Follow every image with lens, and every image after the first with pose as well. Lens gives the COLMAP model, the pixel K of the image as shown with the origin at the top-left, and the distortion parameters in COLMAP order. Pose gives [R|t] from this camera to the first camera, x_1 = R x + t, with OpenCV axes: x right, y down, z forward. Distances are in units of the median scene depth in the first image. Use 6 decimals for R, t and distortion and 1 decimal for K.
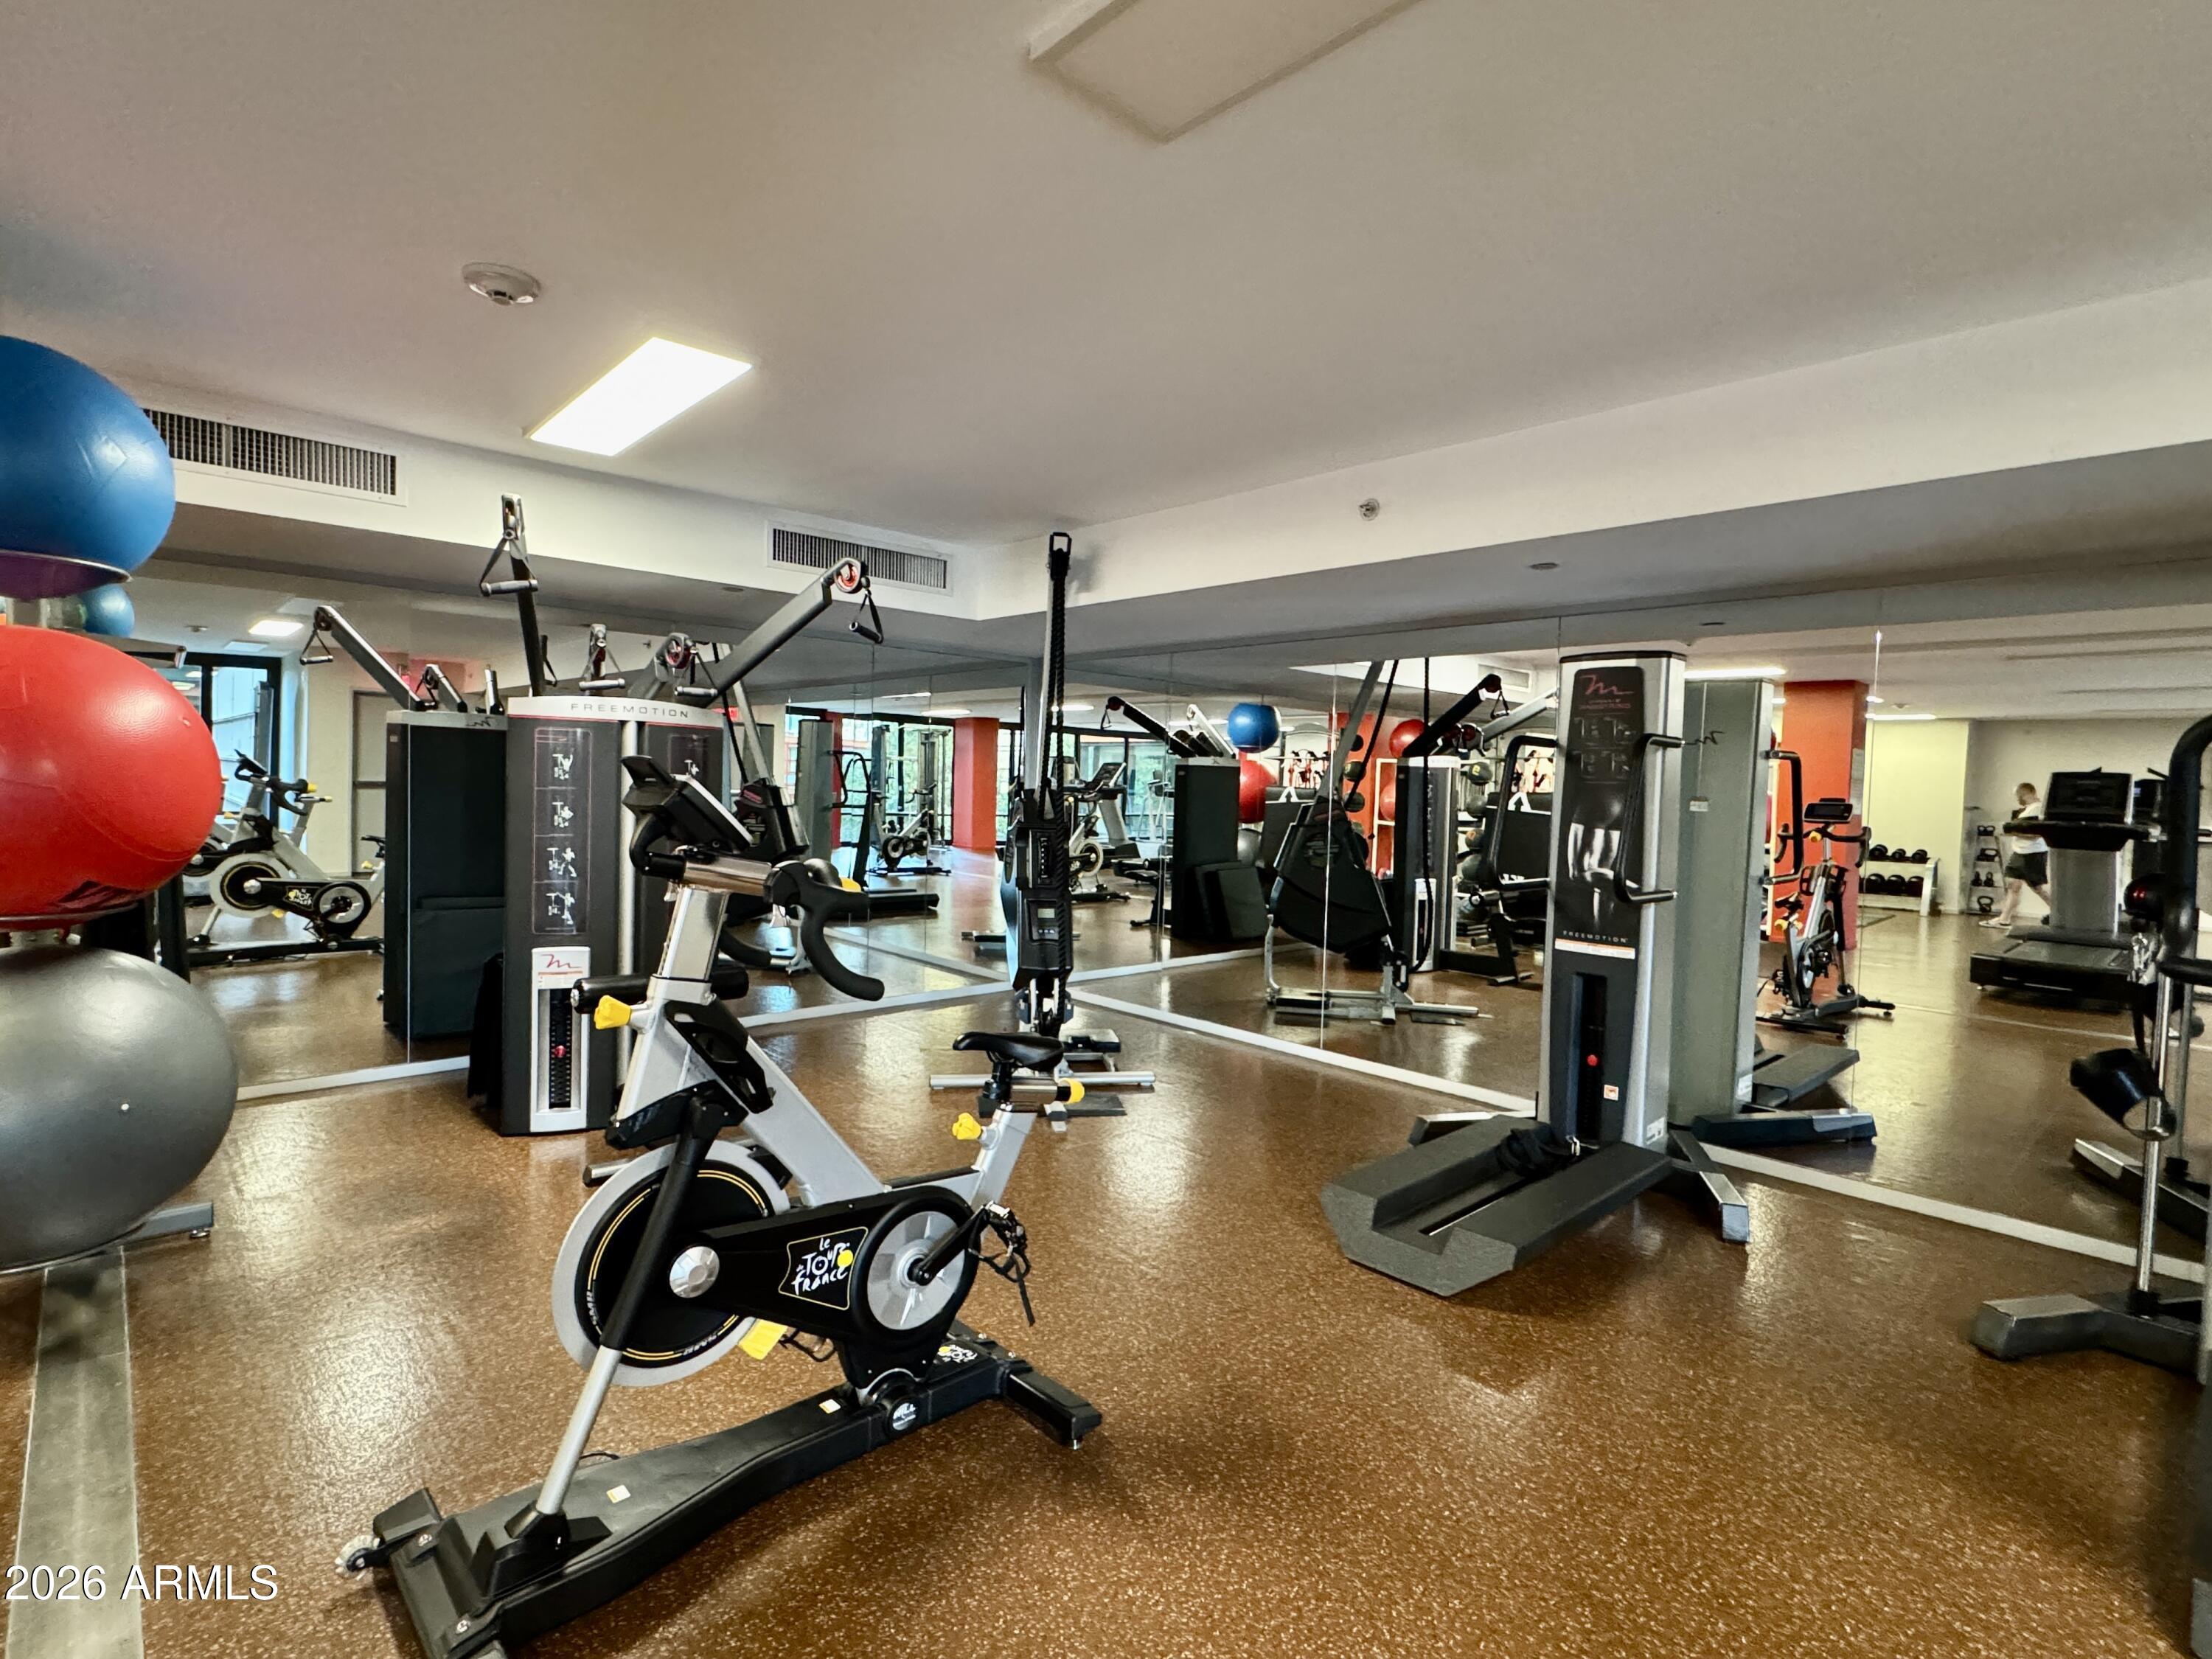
lens RADIAL K [[1077.9, 0, 1106.0], [0, 1077.9, 829.5], [0, 0, 1]] dist [0.050654, 0.000047]
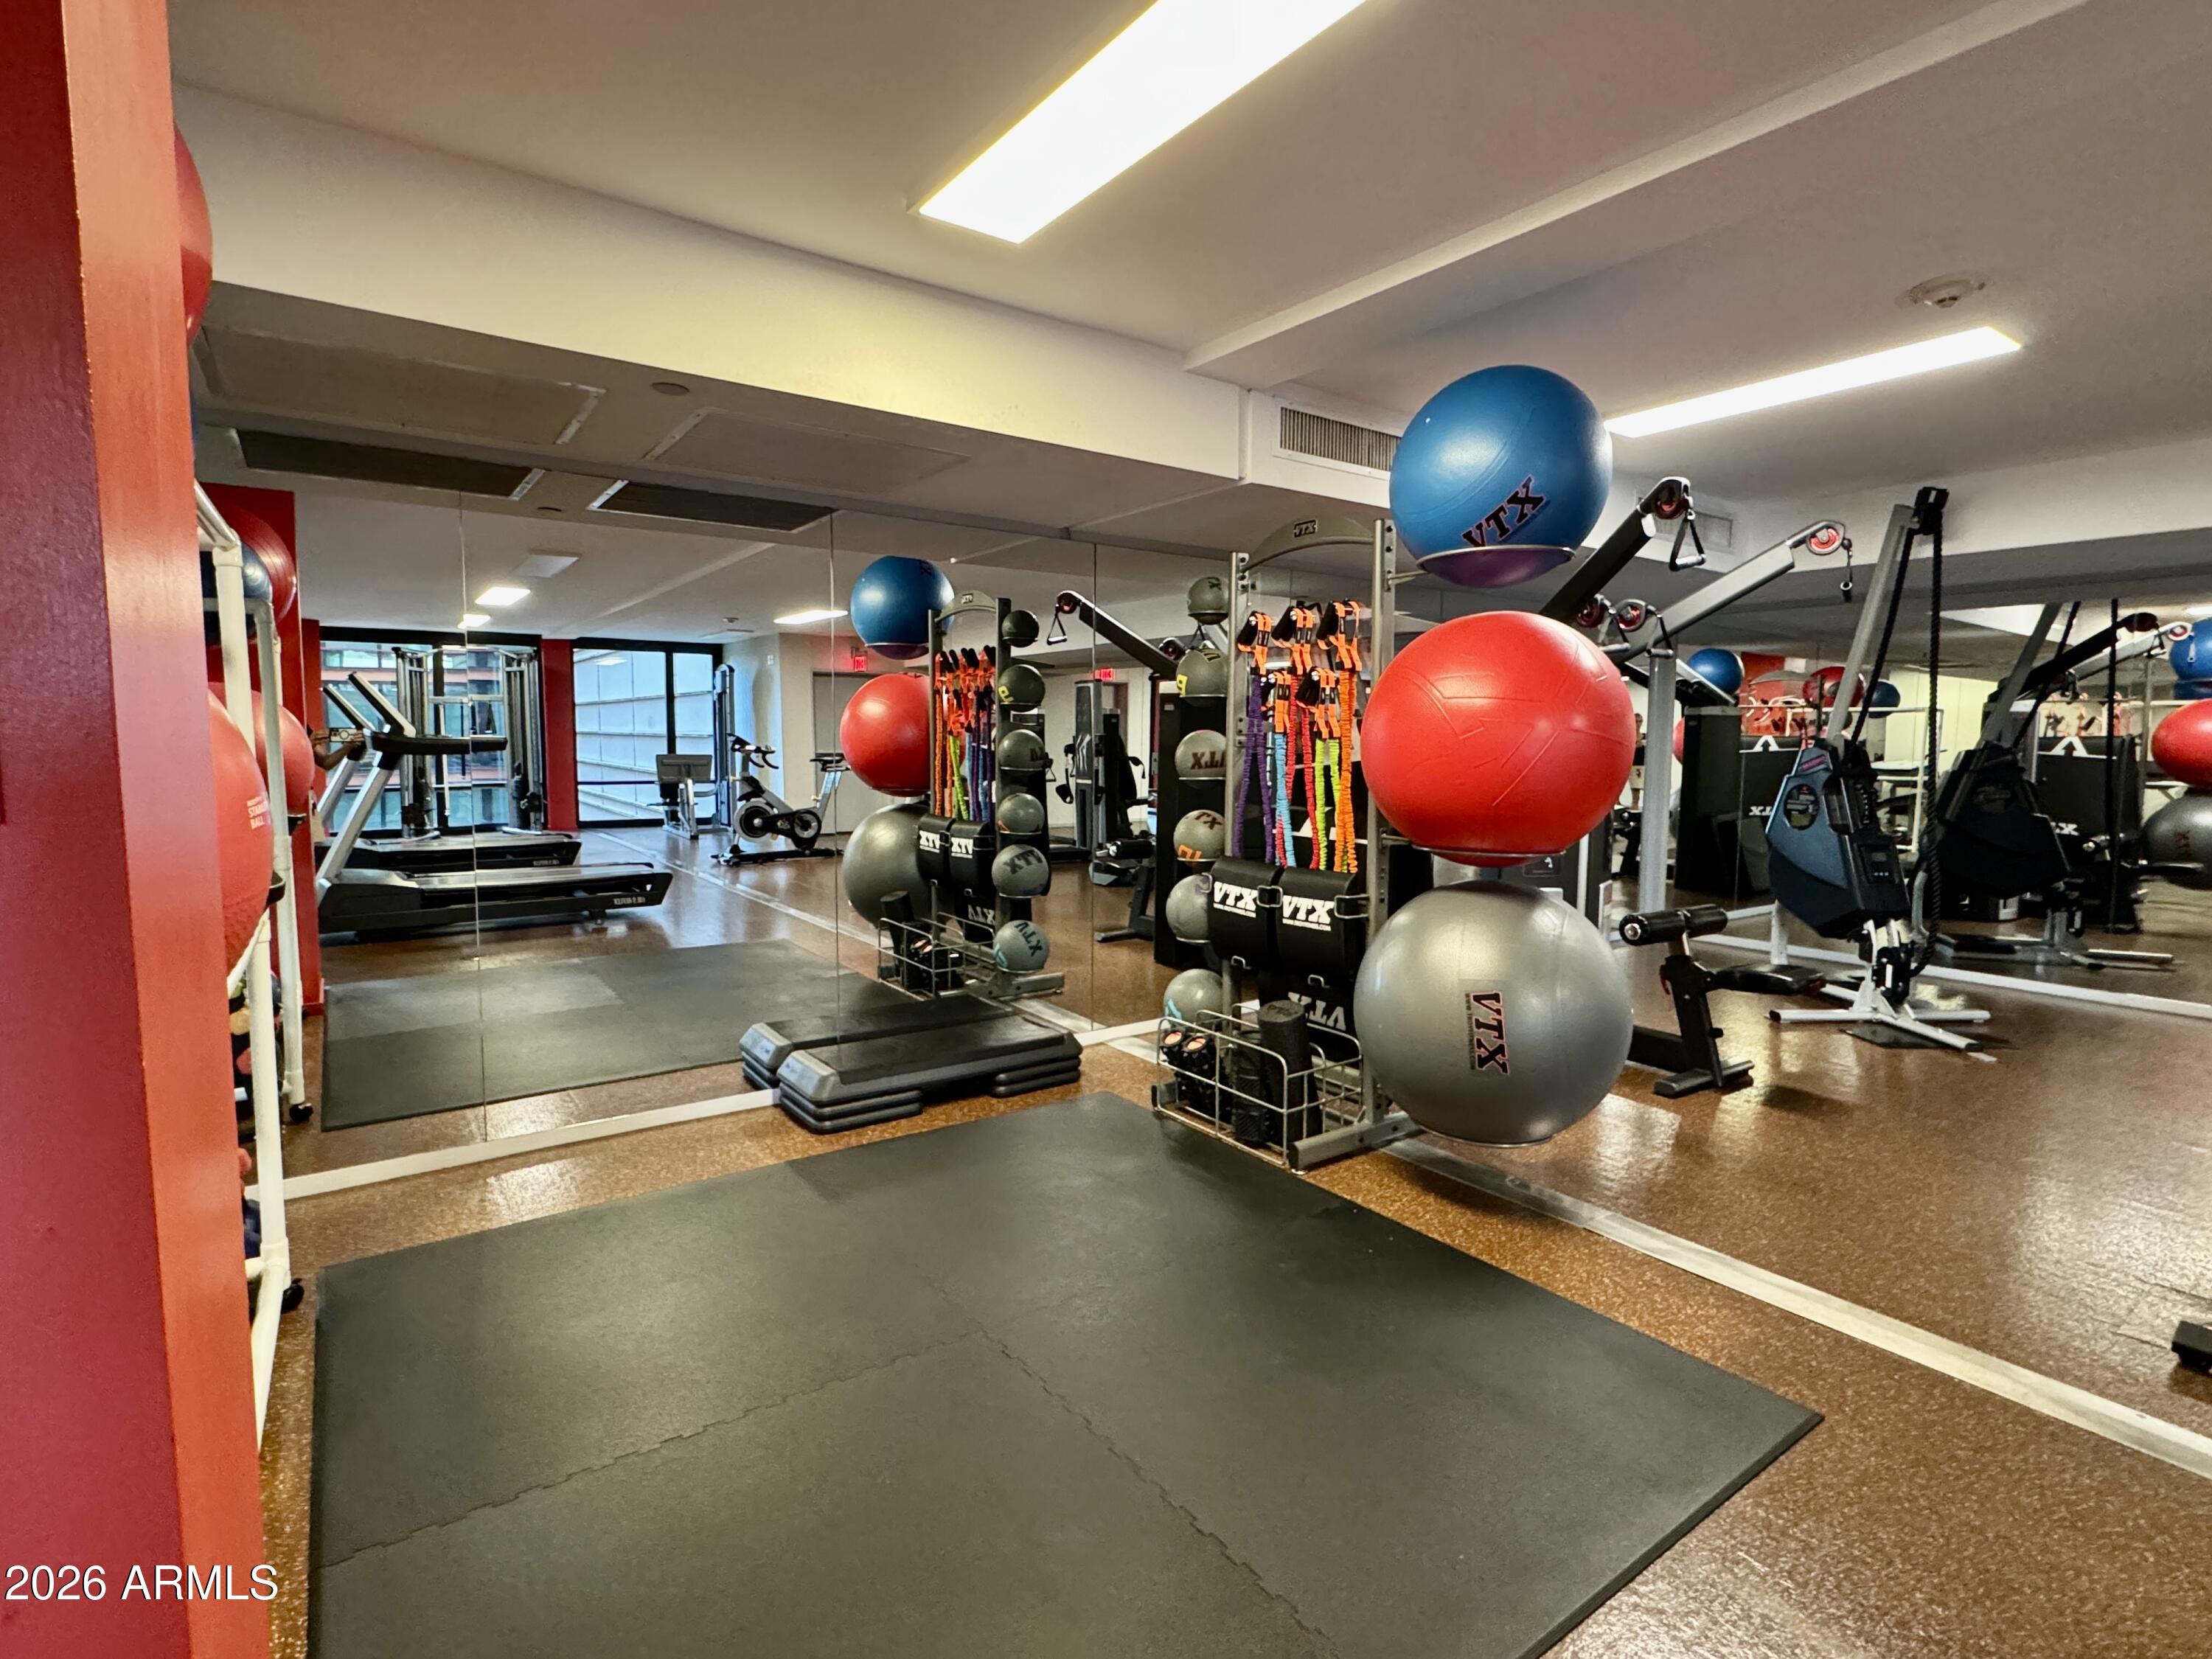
lens RADIAL K [[1093.4, 0, 1106.0], [0, 1093.4, 829.5], [0, 0, 1]] dist [-0.038032, -0.000248]
pose [[0.991593, -0.012708, -0.128773, -0.433969], [0.017494, 0.999195, 0.036101, -0.000214], [0.128211, -0.038050, 0.991017, -0.064103]]
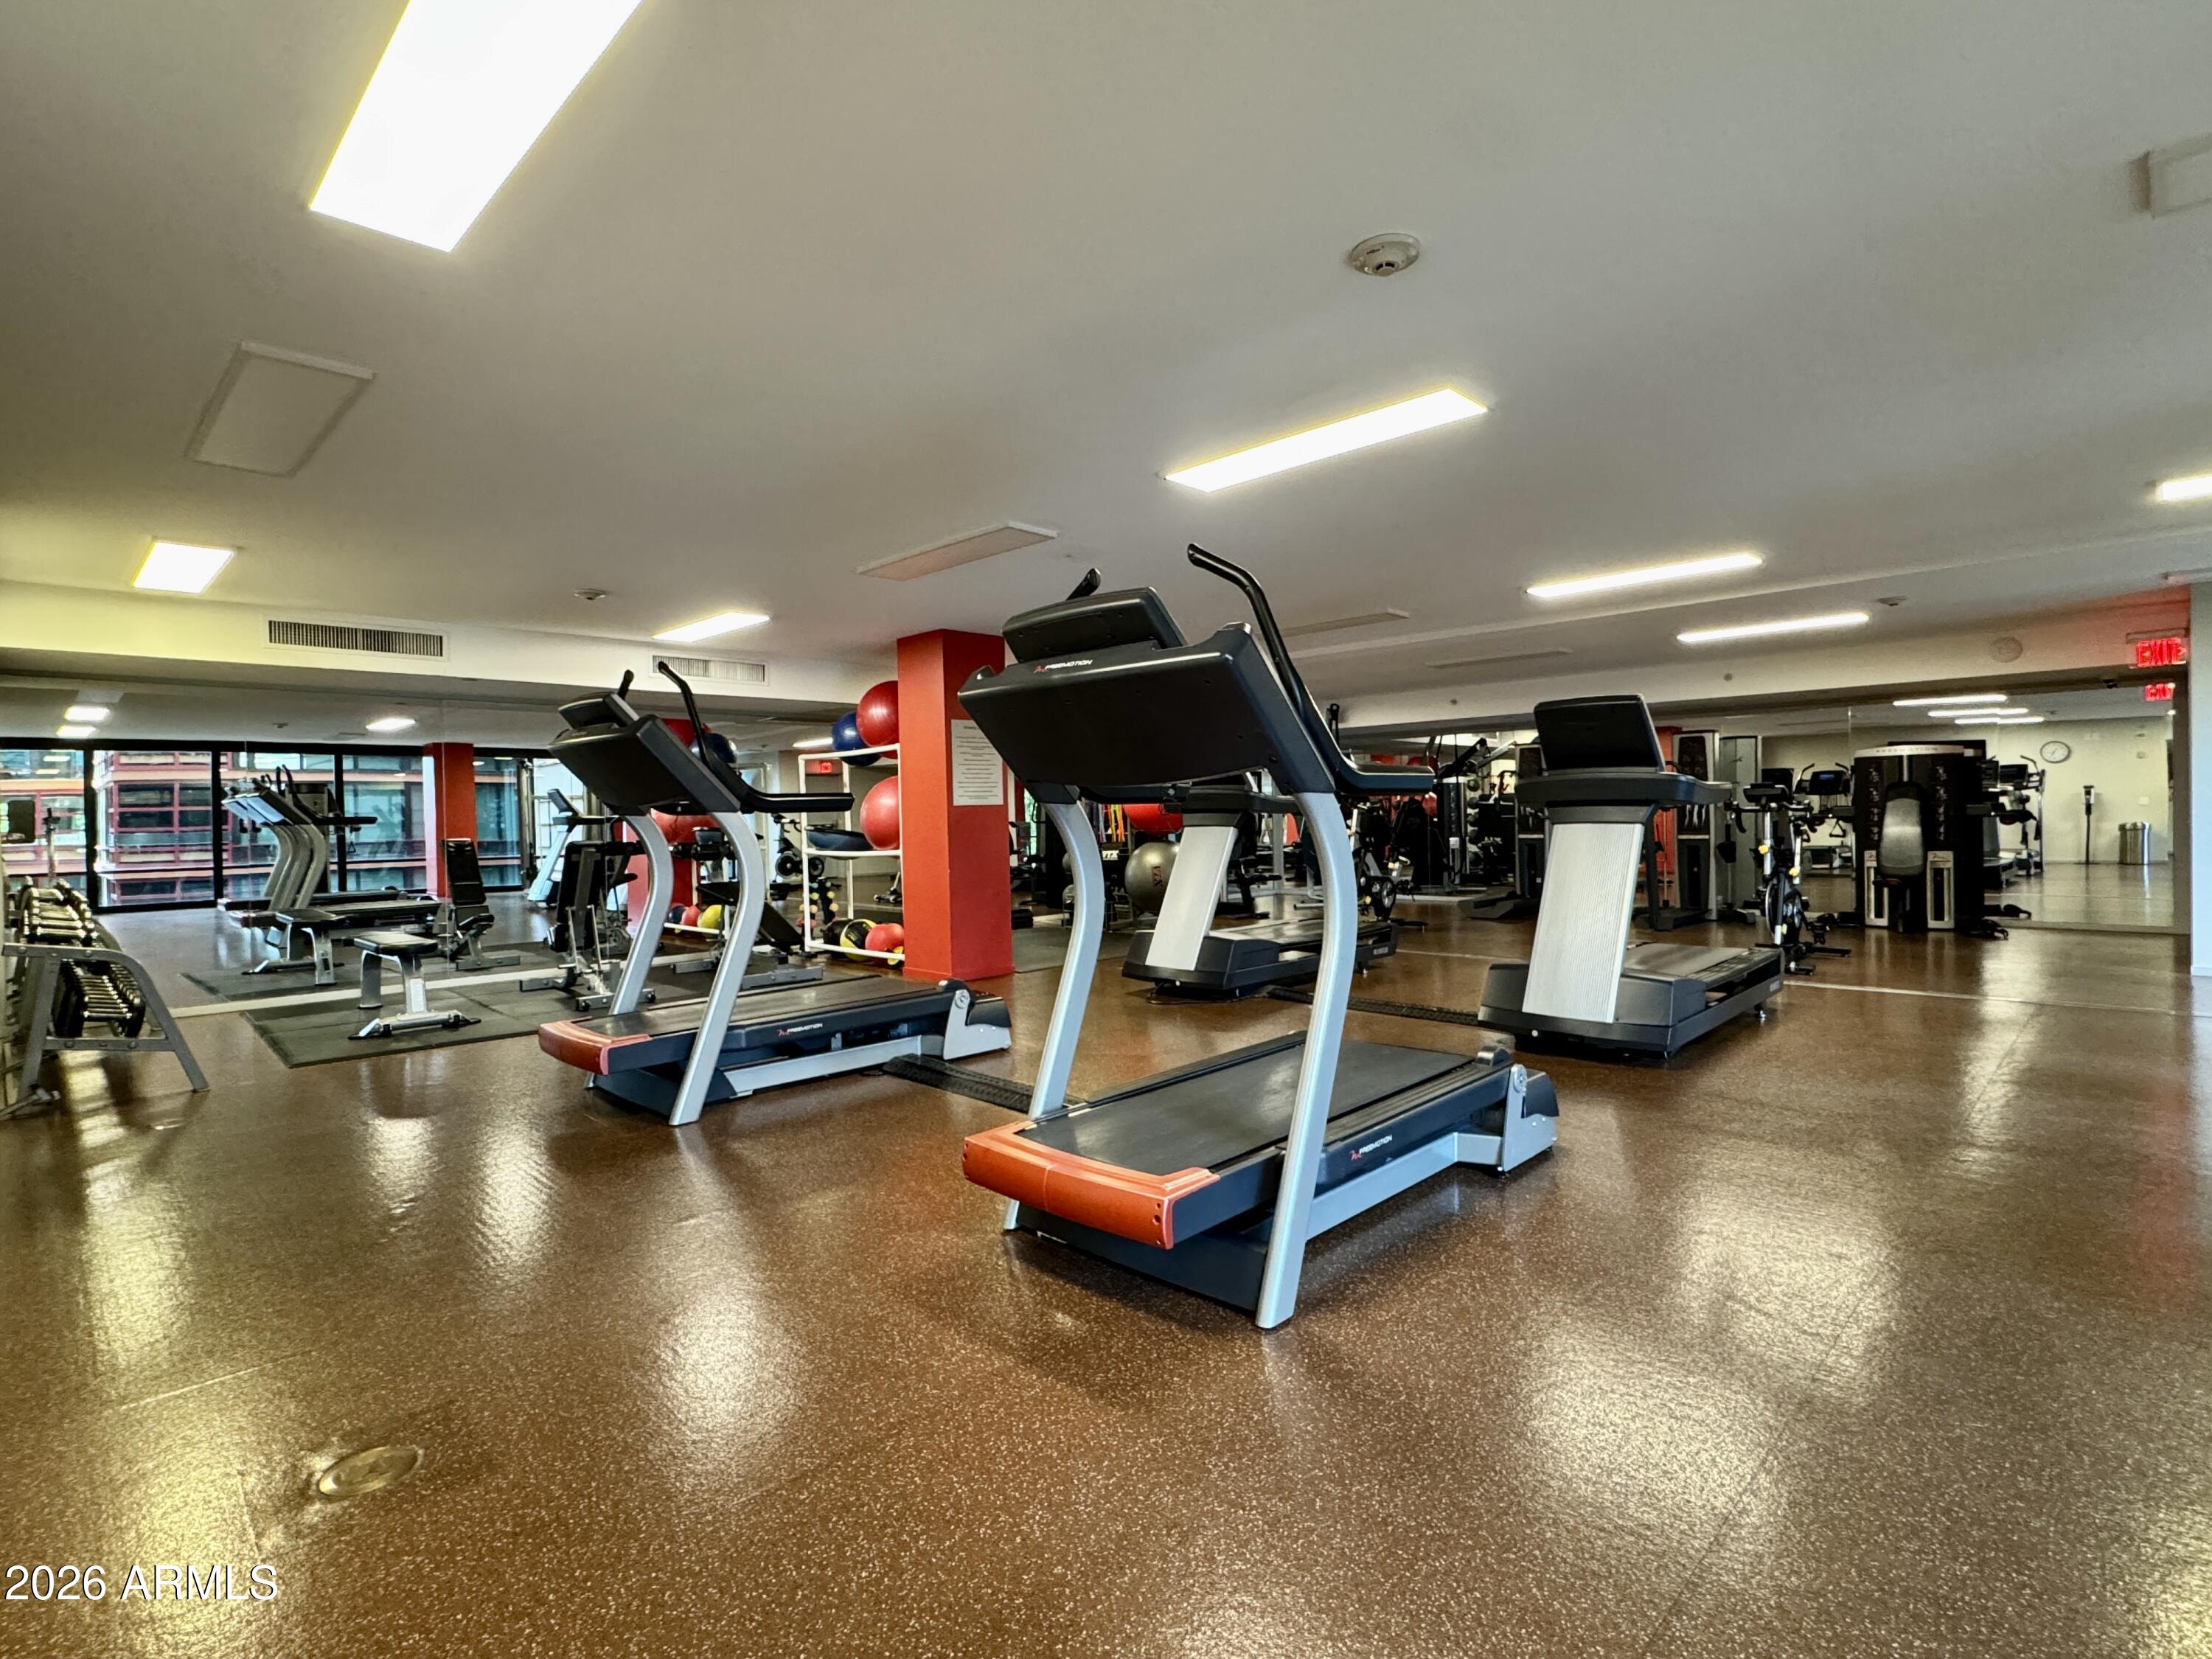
lens RADIAL K [[1093.4, 0, 1106.0], [0, 1093.4, 829.5], [0, 0, 1]] dist [-0.038032, -0.000248]
pose [[0.997940, -0.051405, 0.038374, -0.471128], [0.052669, 0.998078, -0.032668, 0.068731], [-0.036621, 0.034622, 0.998729, -1.100768]]
